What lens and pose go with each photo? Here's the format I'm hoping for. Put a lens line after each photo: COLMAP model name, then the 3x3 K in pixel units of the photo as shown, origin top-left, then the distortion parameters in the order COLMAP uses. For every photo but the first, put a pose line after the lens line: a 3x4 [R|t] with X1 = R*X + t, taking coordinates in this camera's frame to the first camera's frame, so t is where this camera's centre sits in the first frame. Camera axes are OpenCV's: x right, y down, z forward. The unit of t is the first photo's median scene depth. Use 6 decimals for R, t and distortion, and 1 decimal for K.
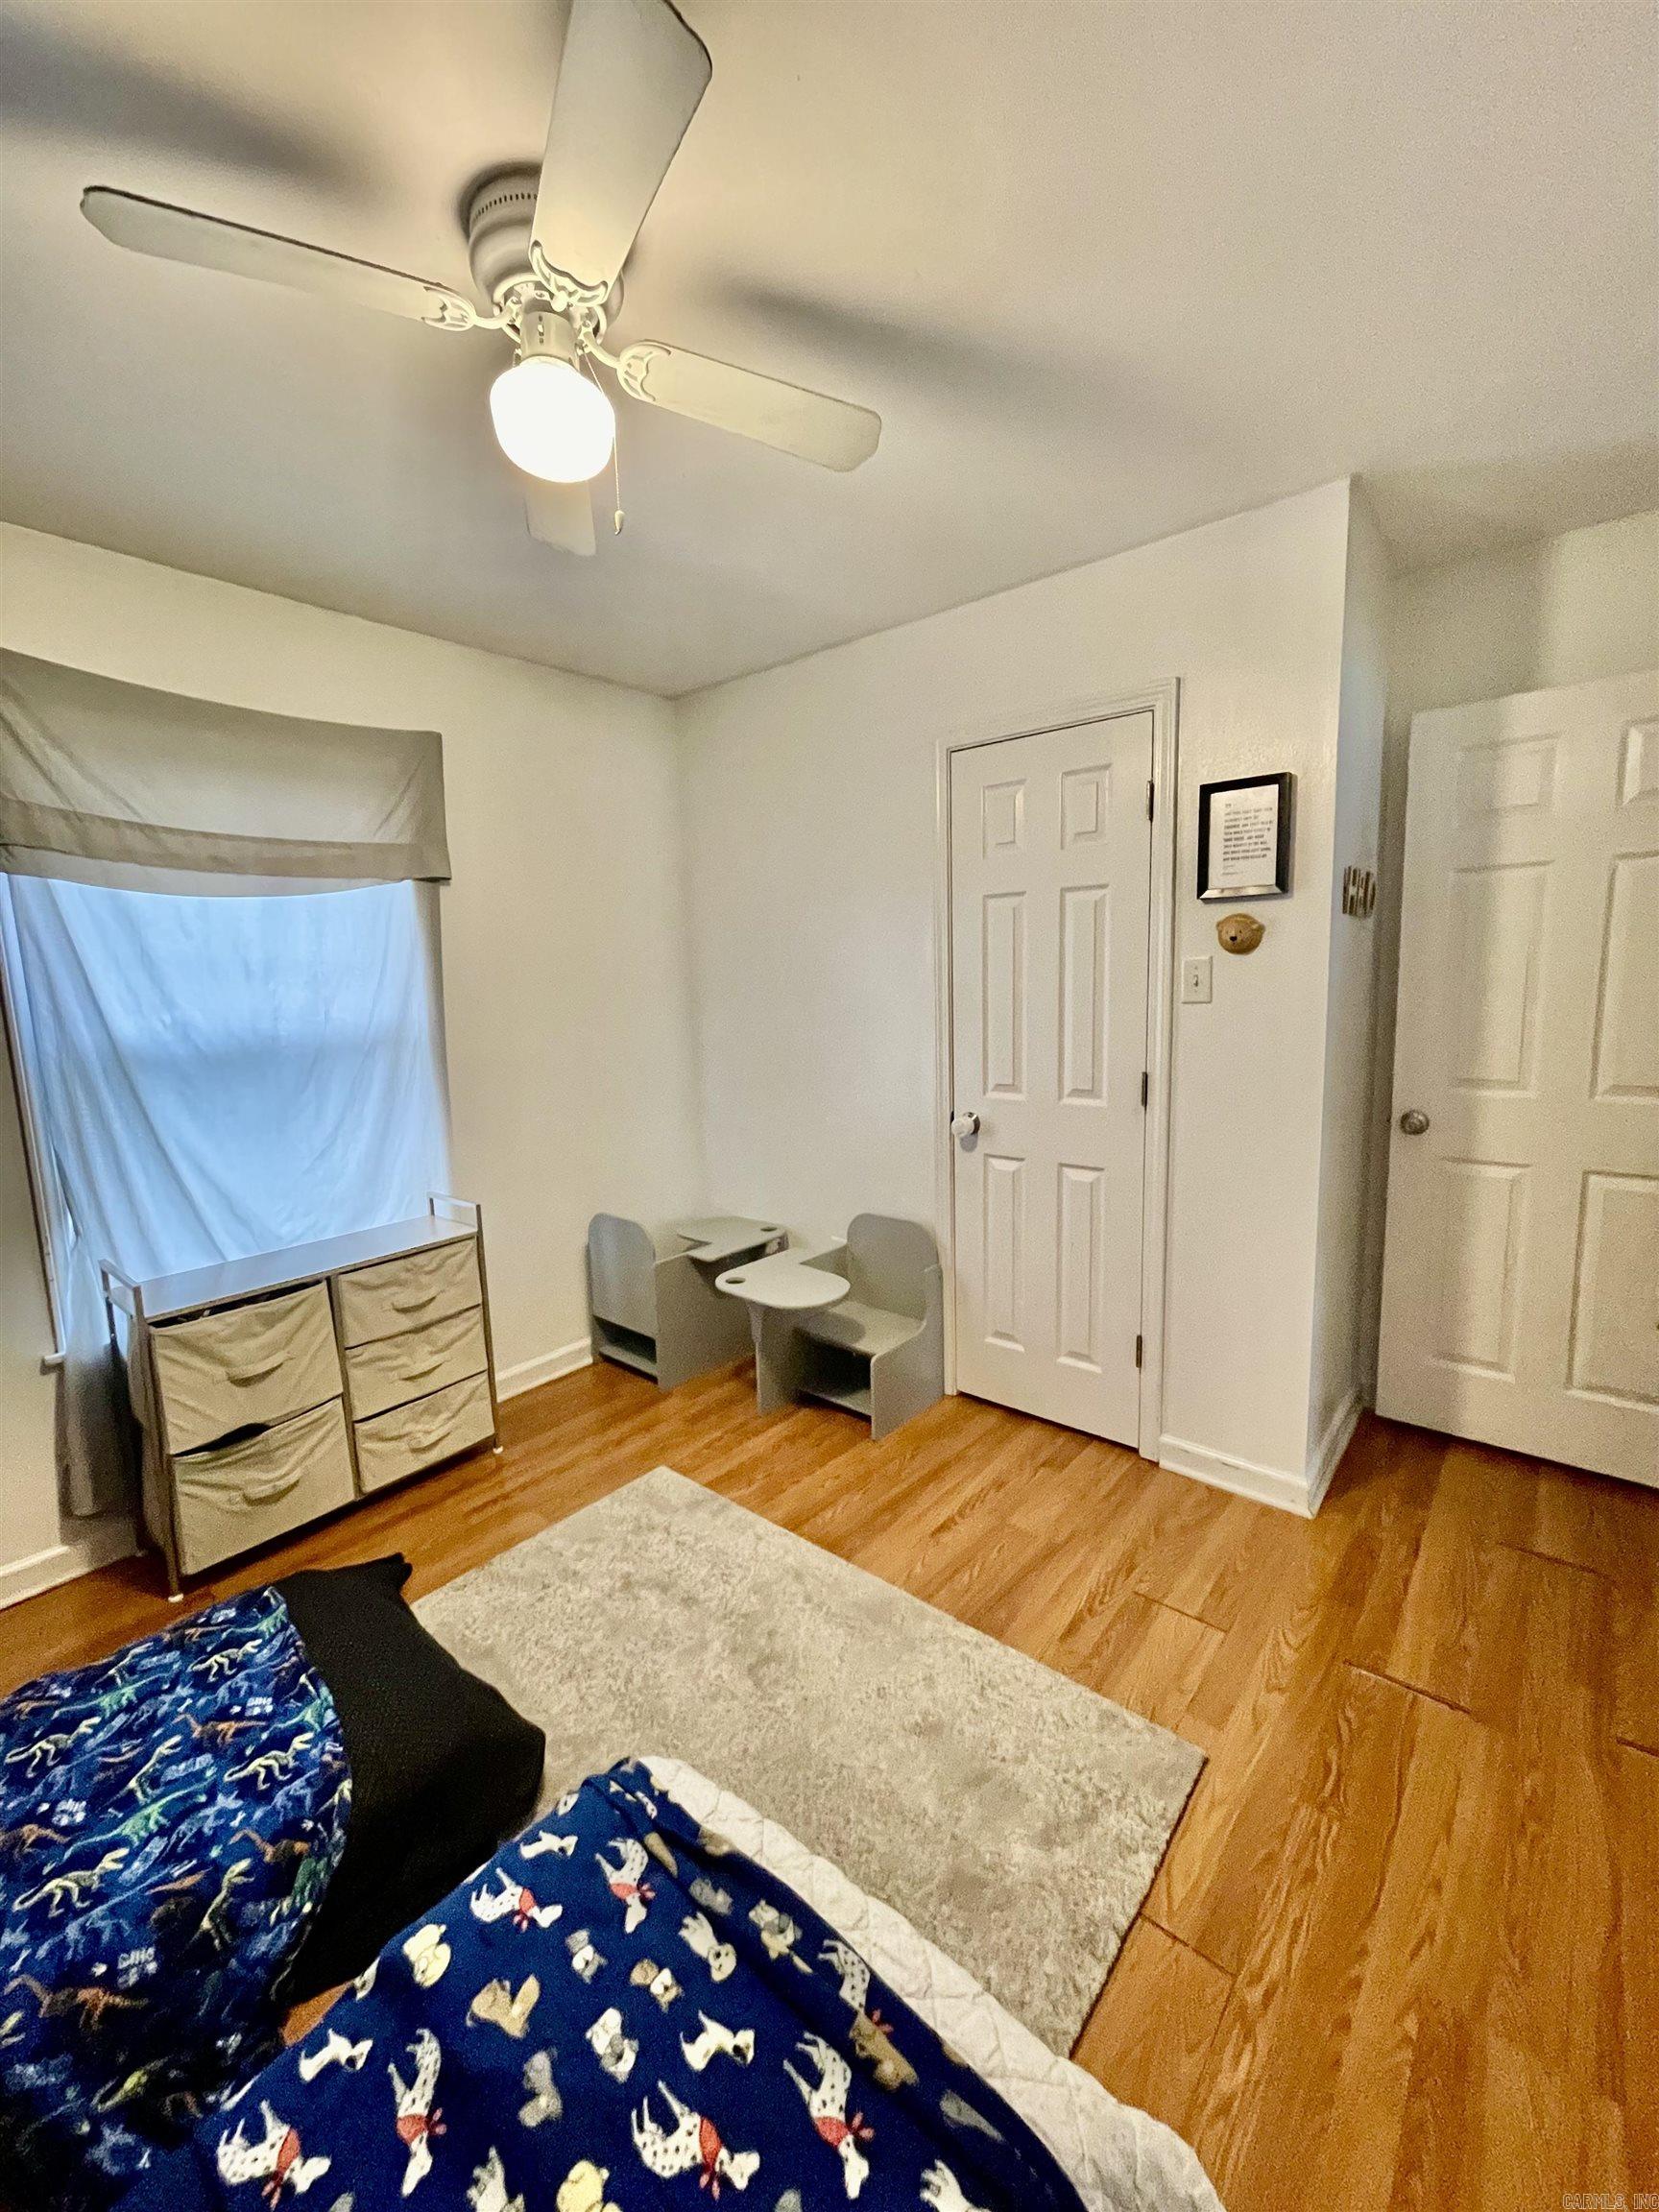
lens RADIAL K [[887.8, 0, 829.5], [0, 887.8, 1106.0], [0, 0, 1]] dist [0.003606, 0.000194]
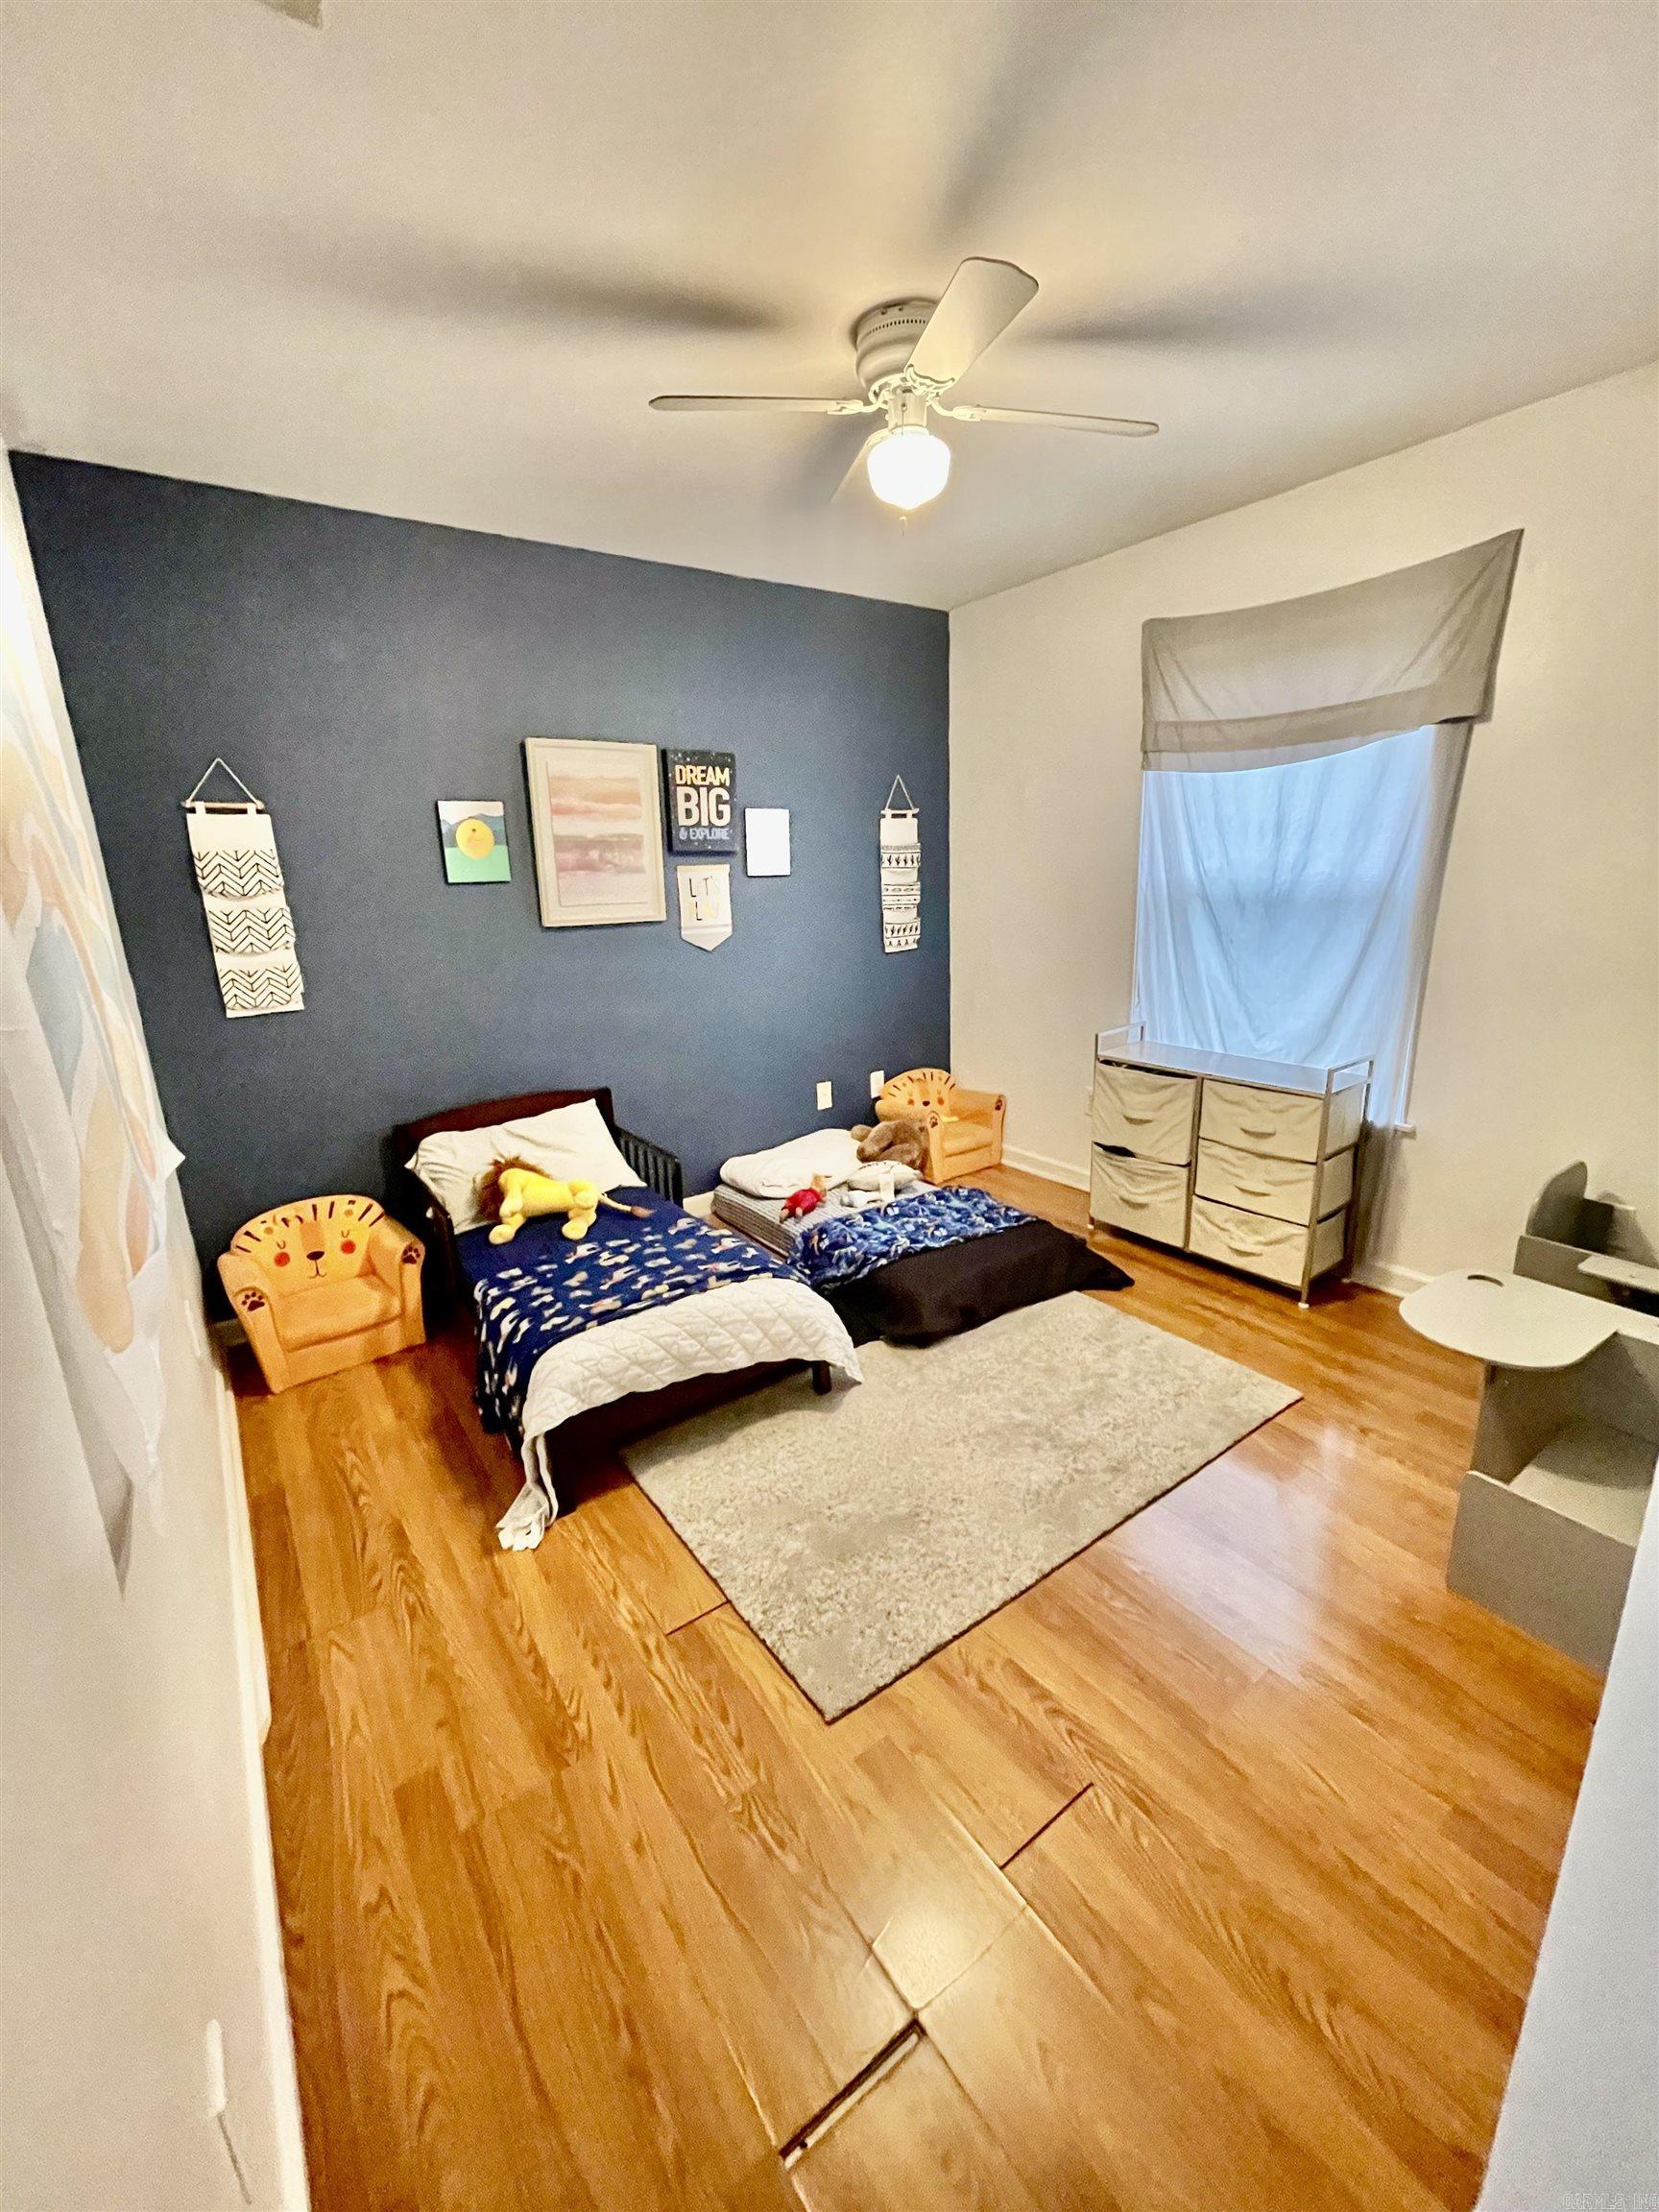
lens RADIAL K [[891.0, 0, 829.3], [0, 891.0, 1097.0], [0, 0, 1]] dist [0.002585, 0.000432]
pose [[-0.238957, 0.289448, -0.926887, 0.872708], [-0.104816, 0.941274, 0.320963, -0.157717], [0.965357, 0.173849, -0.194585, 0.839712]]
